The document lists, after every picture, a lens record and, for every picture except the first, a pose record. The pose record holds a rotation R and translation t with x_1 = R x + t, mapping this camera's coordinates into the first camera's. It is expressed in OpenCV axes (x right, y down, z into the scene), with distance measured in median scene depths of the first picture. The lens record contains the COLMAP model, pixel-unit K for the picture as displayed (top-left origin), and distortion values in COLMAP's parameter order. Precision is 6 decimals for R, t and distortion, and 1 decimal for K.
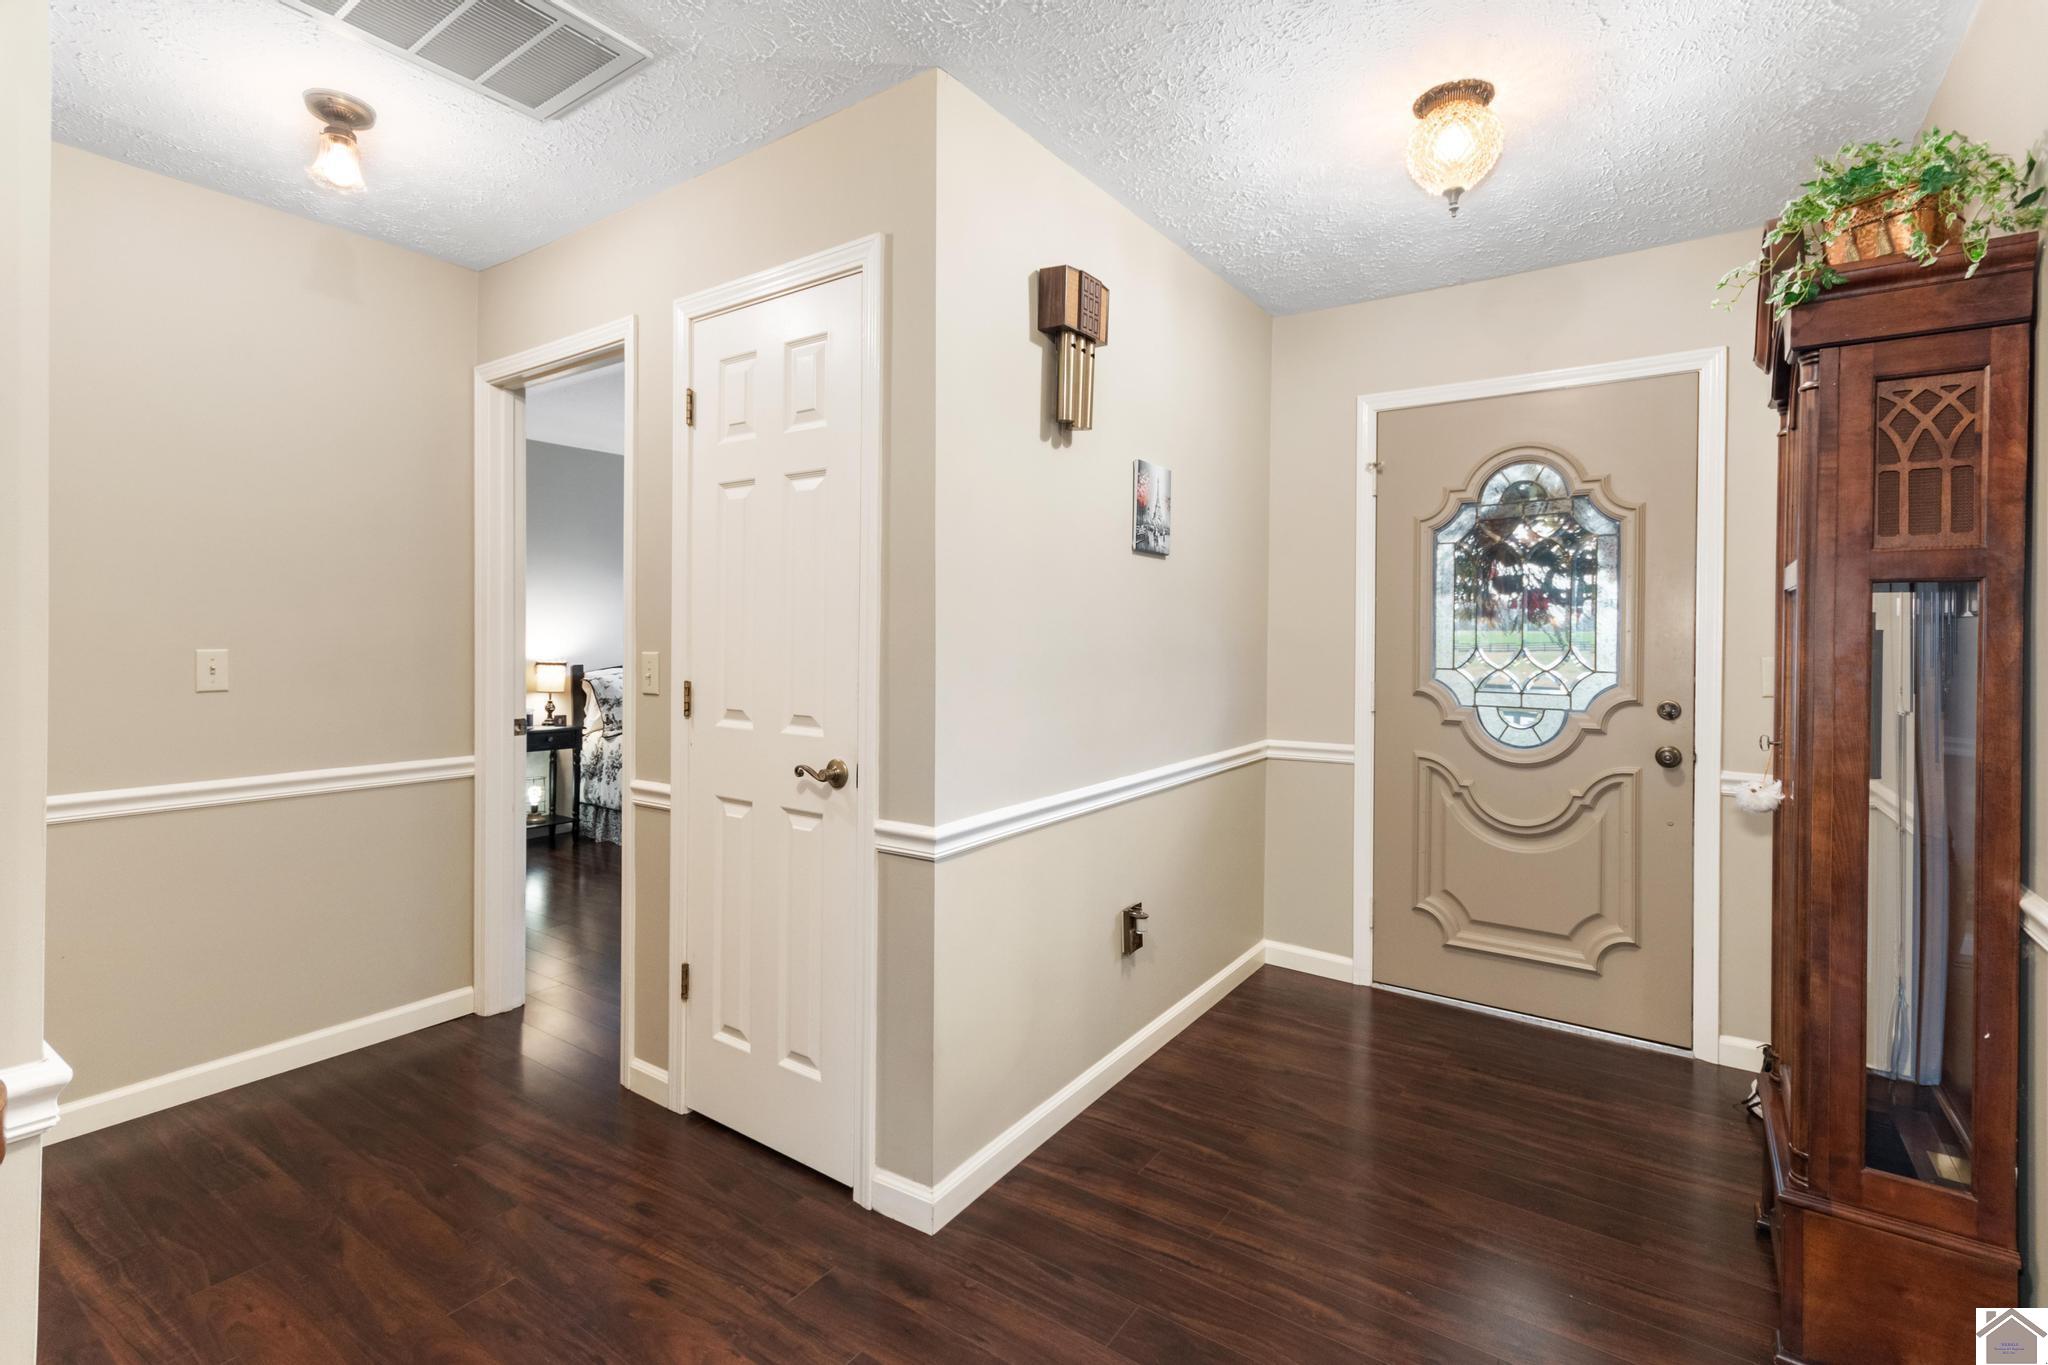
lens RADIAL K [[932.3, 0, 1019.0], [0, 932.3, 639.1], [0, 0, 1]] dist [0.015344, -0.006773]
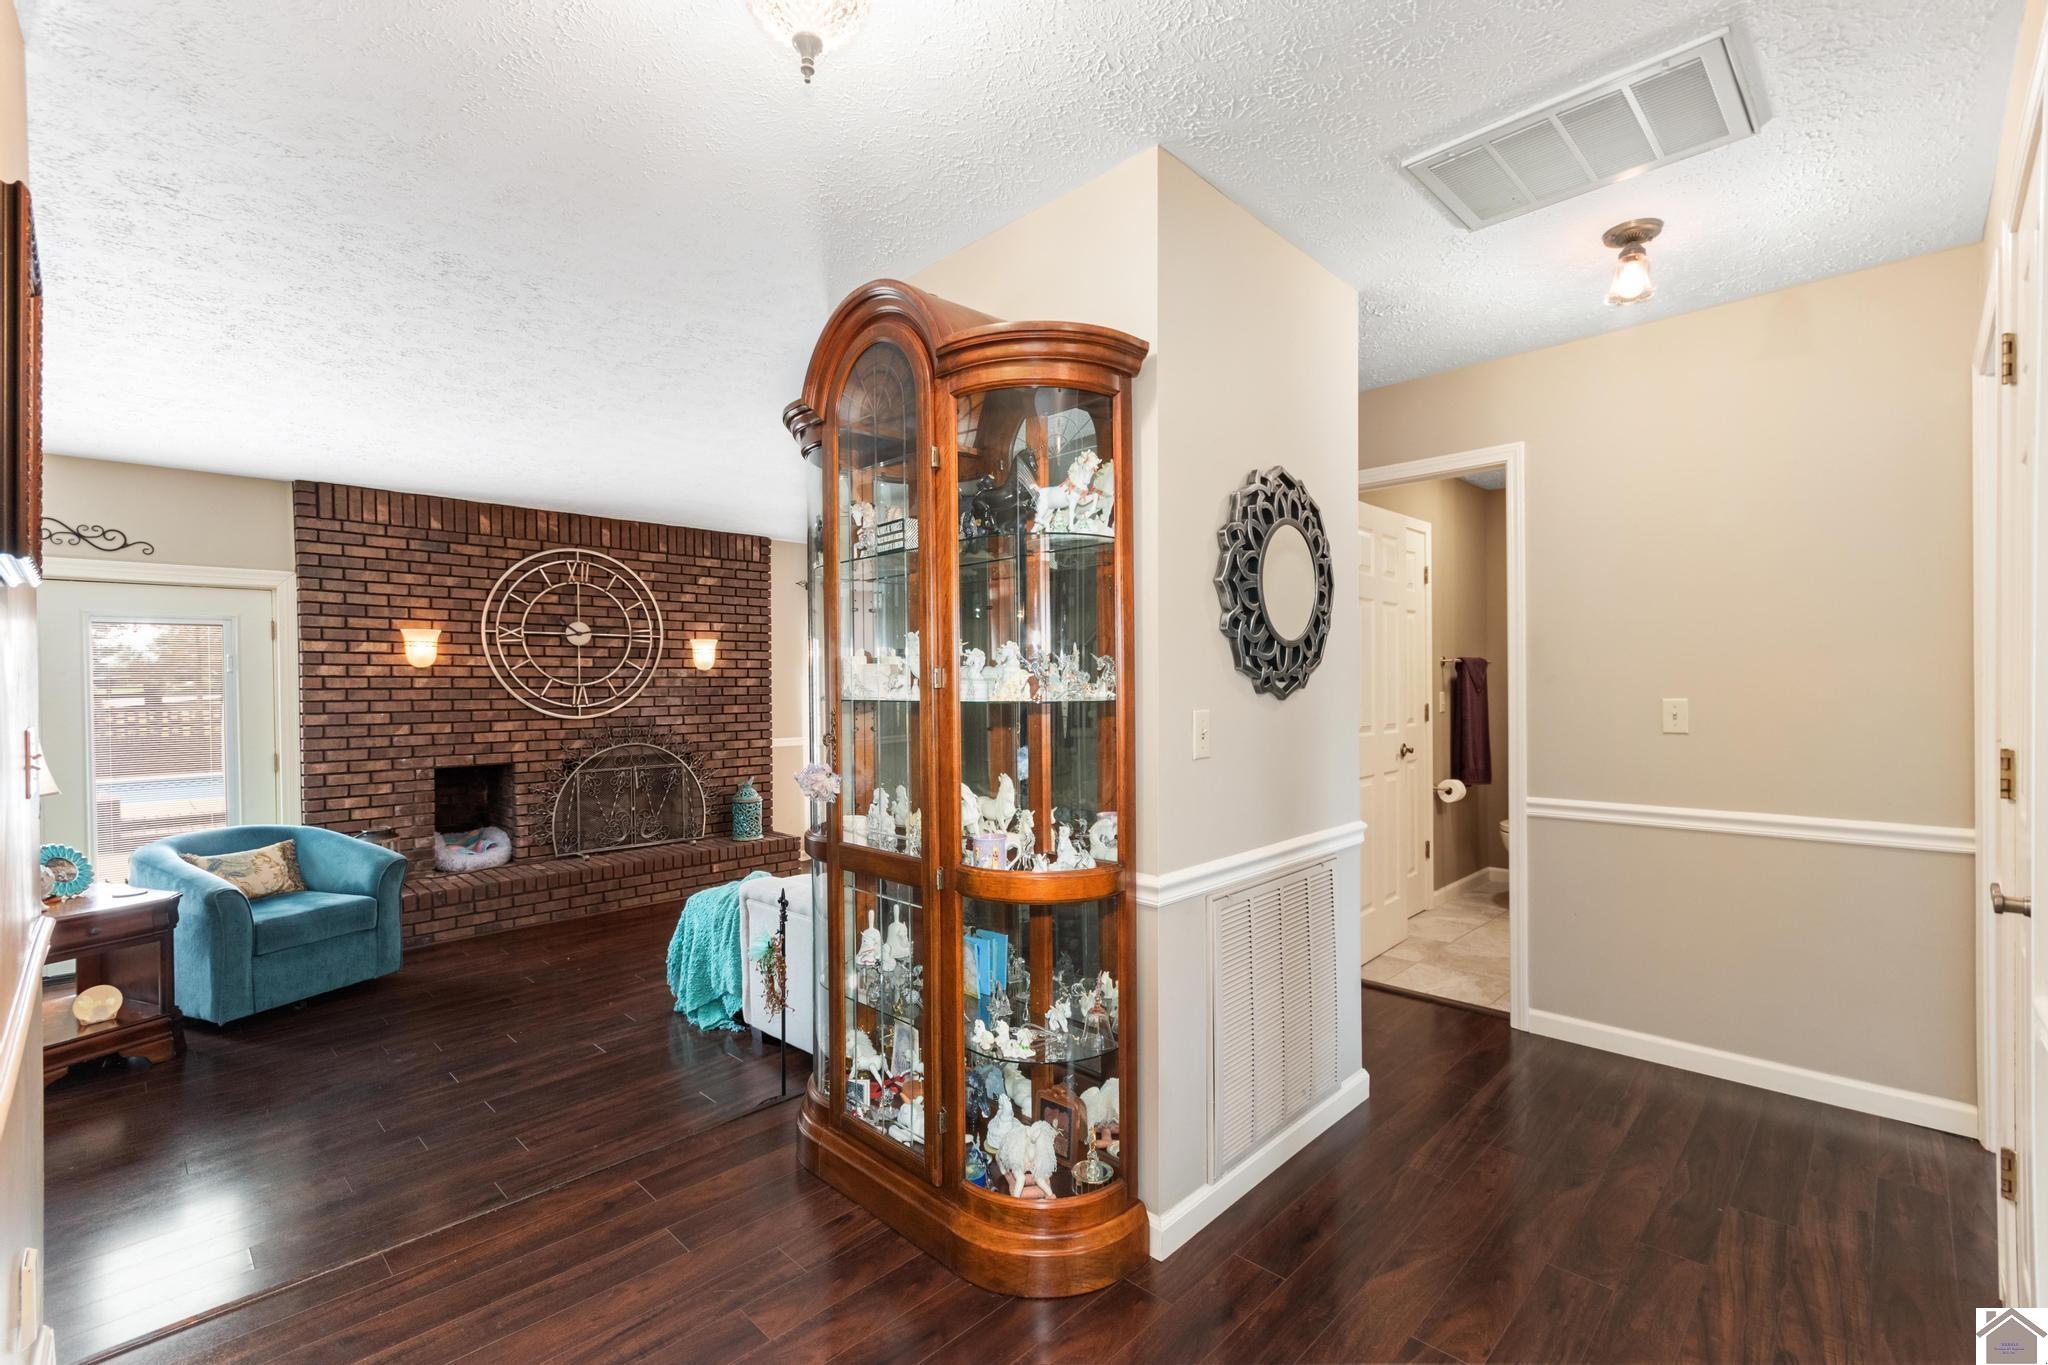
lens RADIAL K [[898.8, 0, 1015.7], [0, 898.8, 695.2], [0, 0, 1]] dist [0.002230, 0.000532]
pose [[-0.152820, 0.005926, -0.988236, 0.540239], [0.003563, 0.999979, 0.005445, -0.002302], [0.988248, -0.002689, -0.152837, 0.460828]]
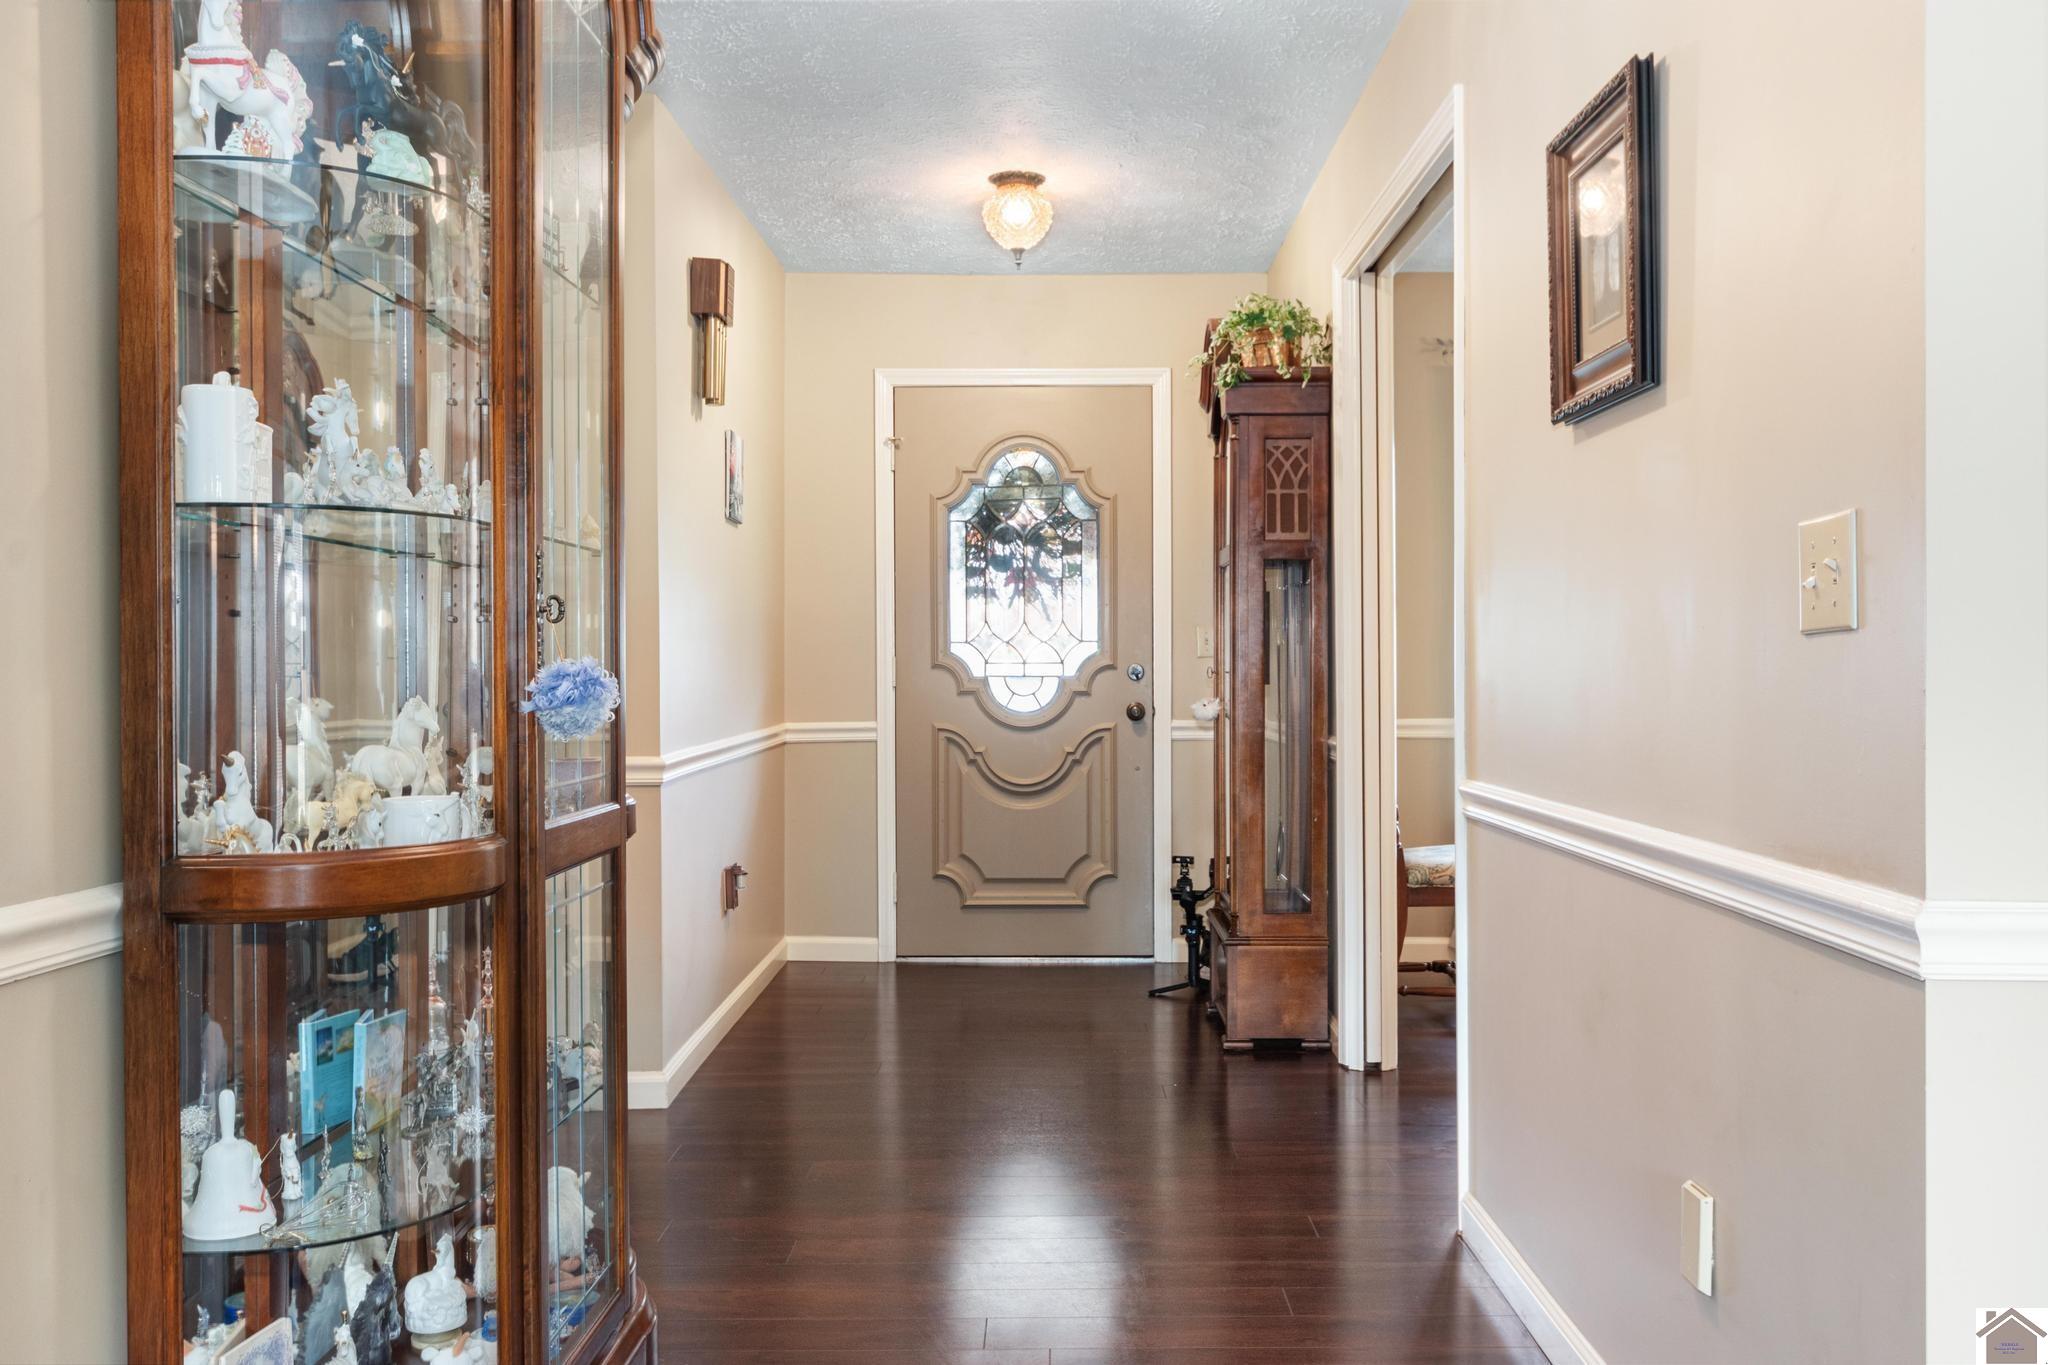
lens RADIAL K [[1777.0, 0, 1024.0], [0, 1777.0, 682.5], [0, 0, 1]] dist [-0.003738, -0.000012]
pose [[0.820879, -0.013108, 0.570952, -0.686457], [0.011740, 0.999913, 0.006076, 0.073358], [-0.570981, 0.001715, 0.820961, -0.740521]]
